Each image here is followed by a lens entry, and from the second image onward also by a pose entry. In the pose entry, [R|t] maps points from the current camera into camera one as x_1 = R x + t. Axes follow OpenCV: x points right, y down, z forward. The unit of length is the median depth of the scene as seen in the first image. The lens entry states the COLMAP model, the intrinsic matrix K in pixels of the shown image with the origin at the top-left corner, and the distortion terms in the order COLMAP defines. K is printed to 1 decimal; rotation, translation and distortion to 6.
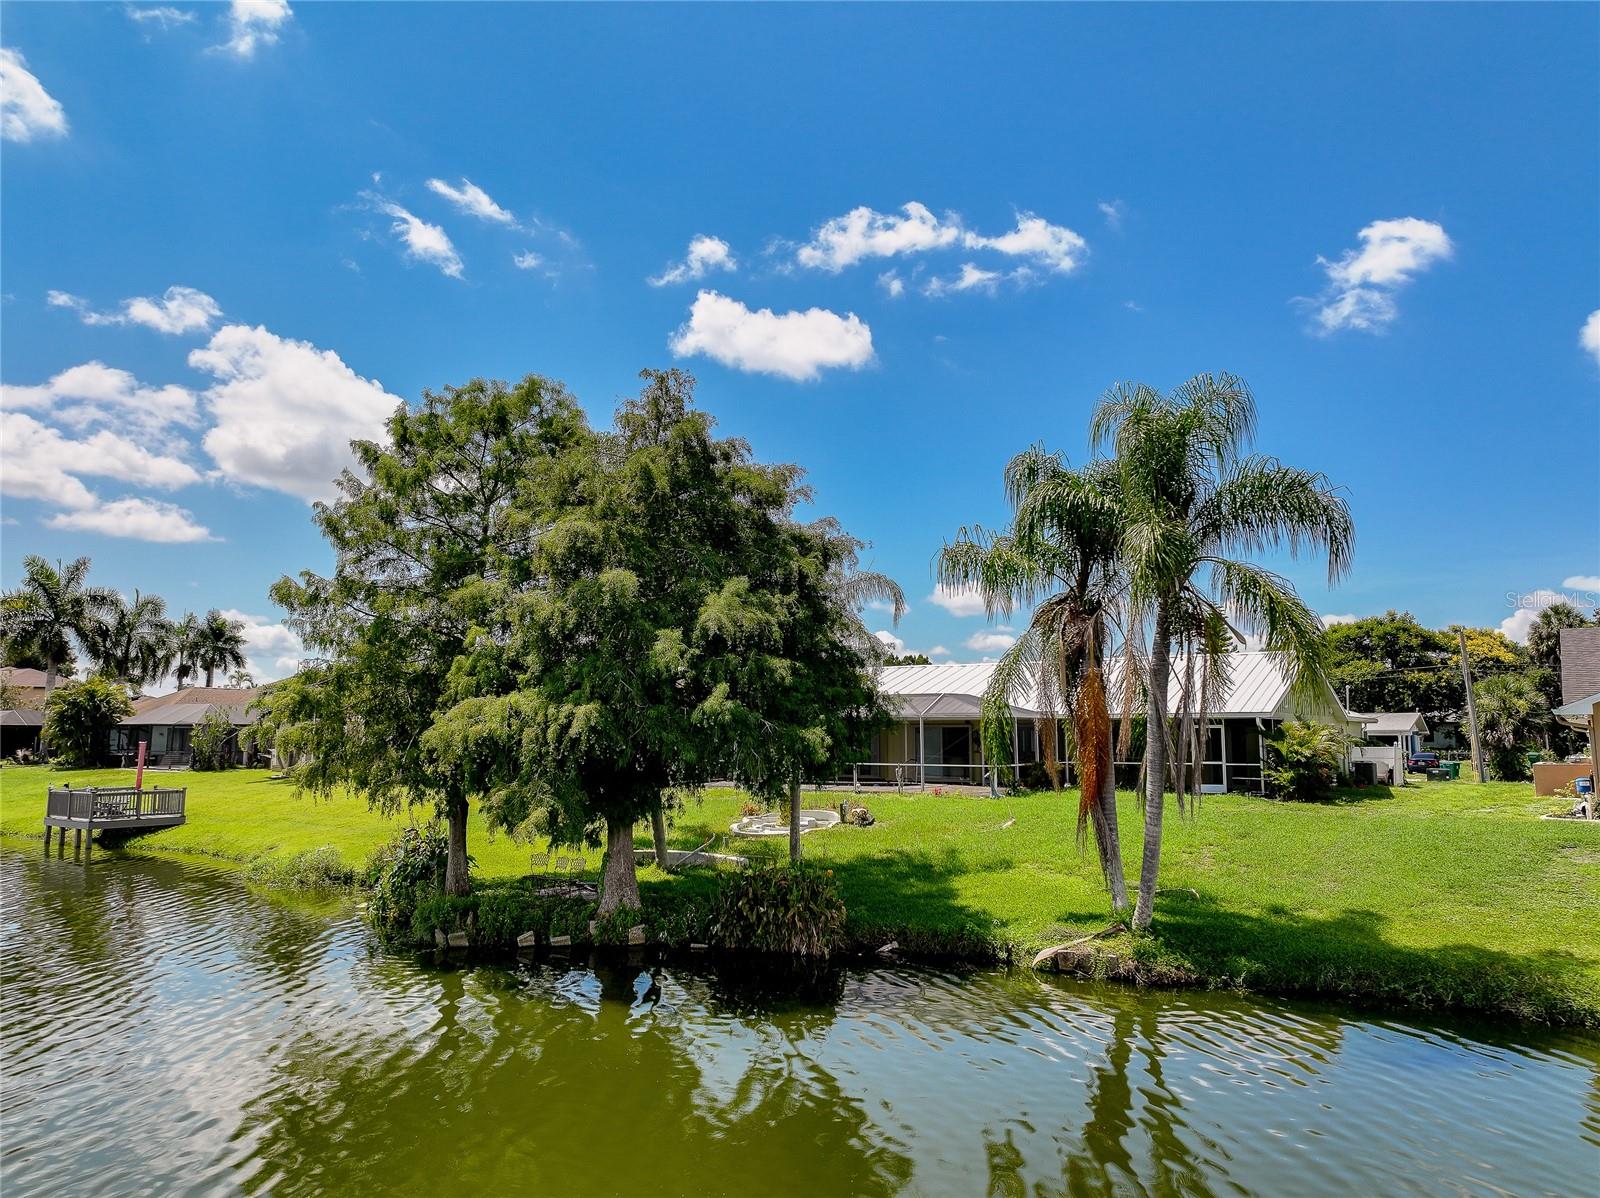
lens RADIAL K [[1124.1, 0, 807.1], [0, 1124.1, 595.0], [0, 0, 1]] dist [-0.001796, 0.018483]
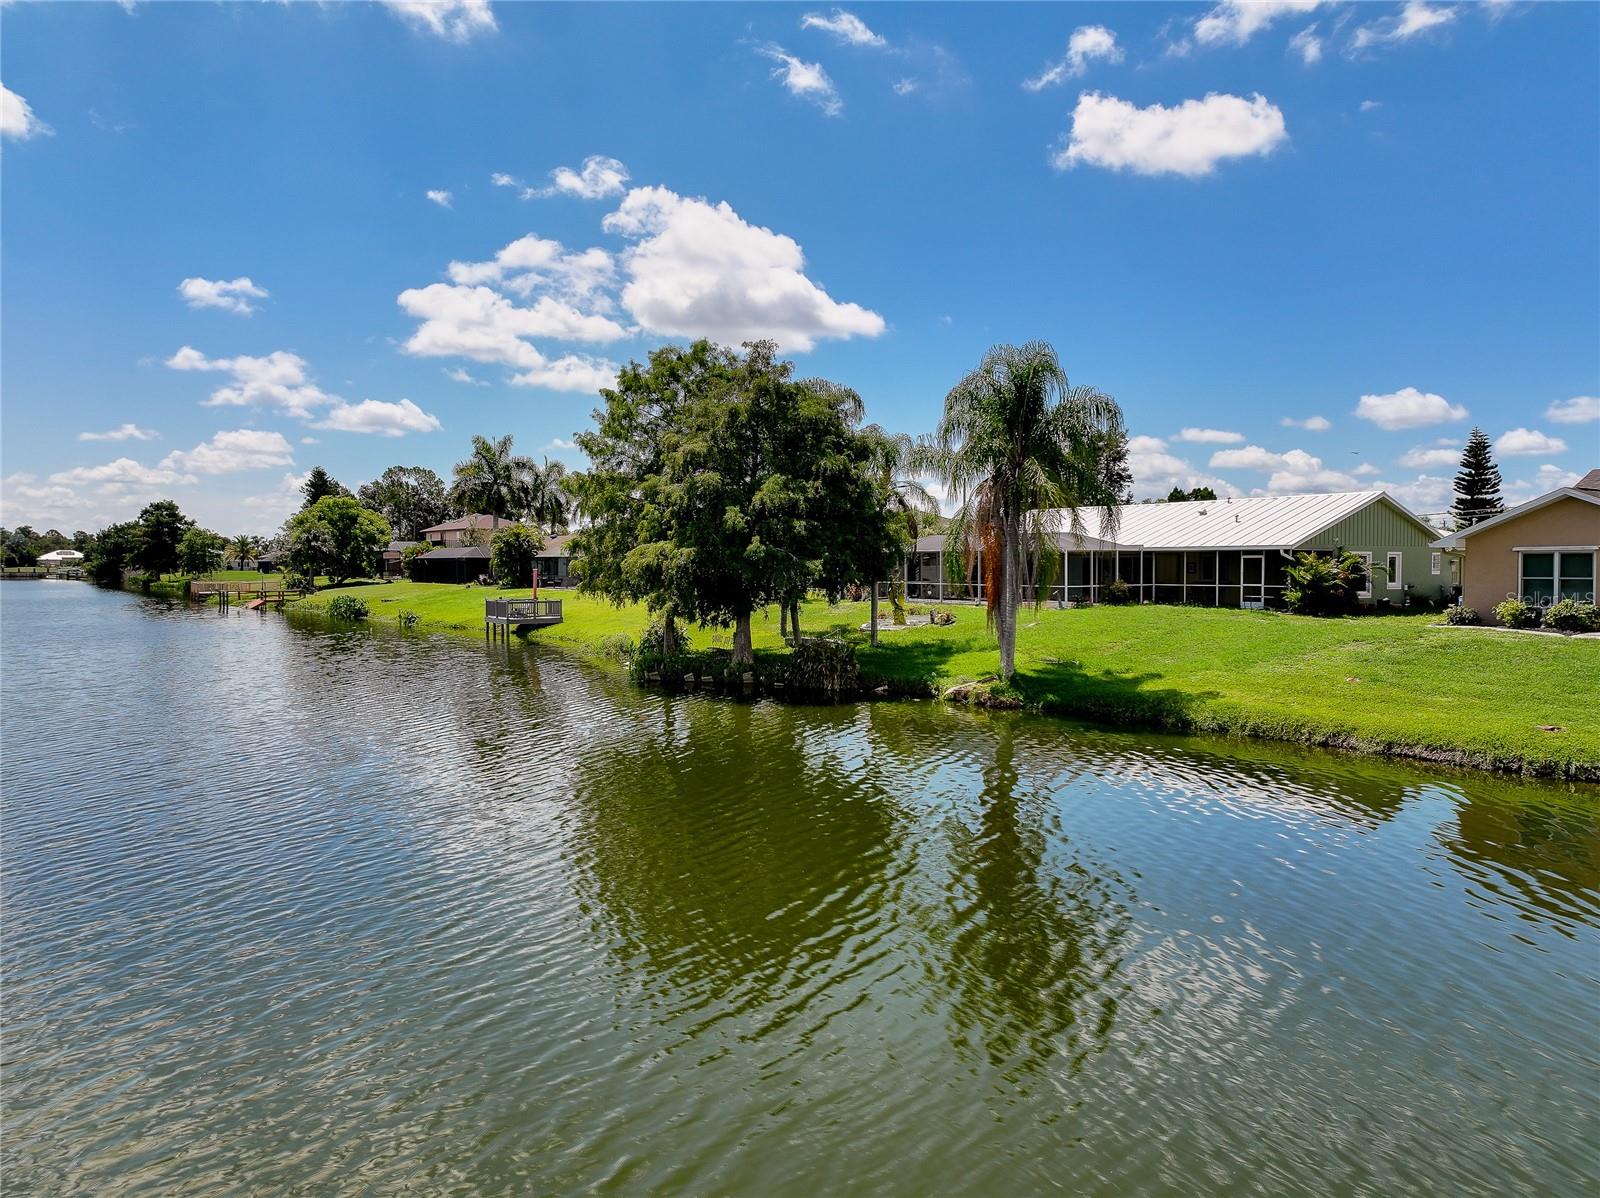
lens RADIAL K [[1124.1, 0, 807.1], [0, 1124.1, 595.0], [0, 0, 1]] dist [-0.001796, 0.018483]
pose [[0.941824, 0.007241, -0.336030, 0.427220], [0.043556, 0.988708, 0.143384, -0.058438], [0.333273, -0.149678, 0.930873, -0.472289]]
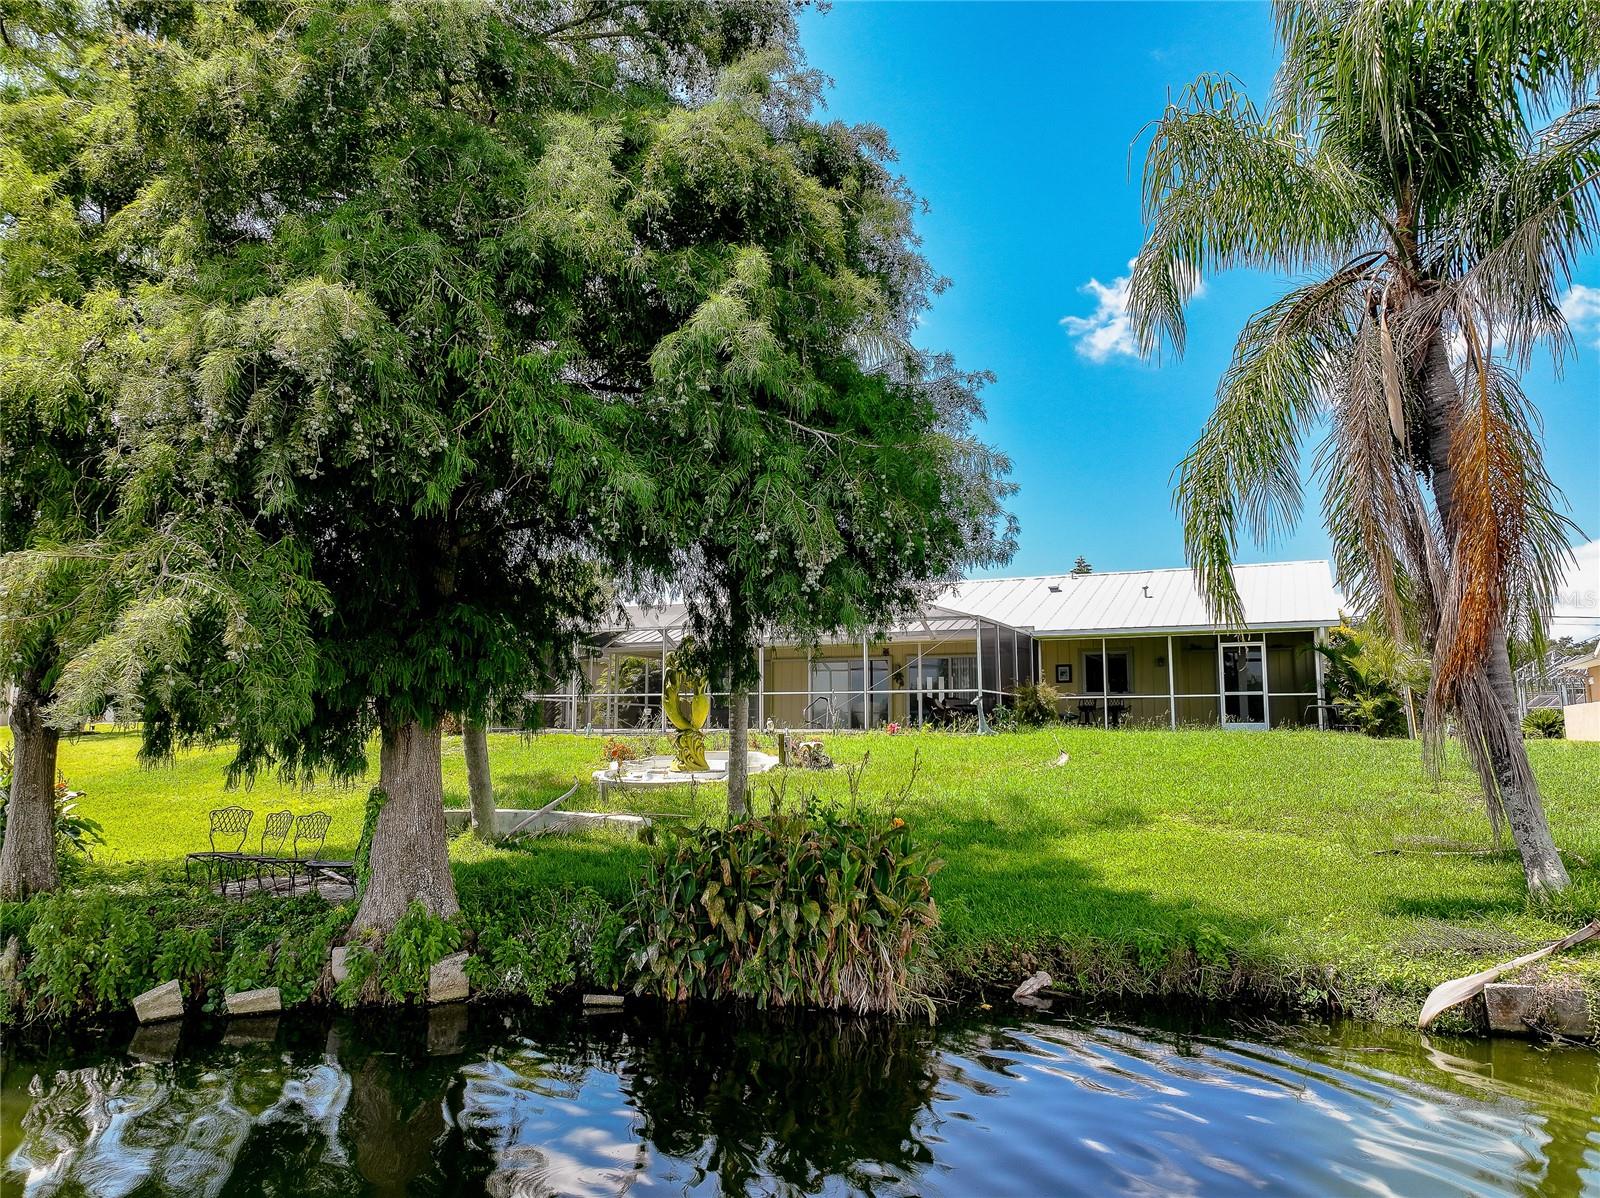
lens RADIAL K [[1124.1, 0, 807.1], [0, 1124.1, 595.0], [0, 0, 1]] dist [-0.001796, 0.018483]
pose [[0.981827, 0.023535, 0.188315, -0.084146], [-0.023685, 0.999718, -0.001452, 0.127933], [-0.188296, -0.003034, 0.982108, 0.459767]]
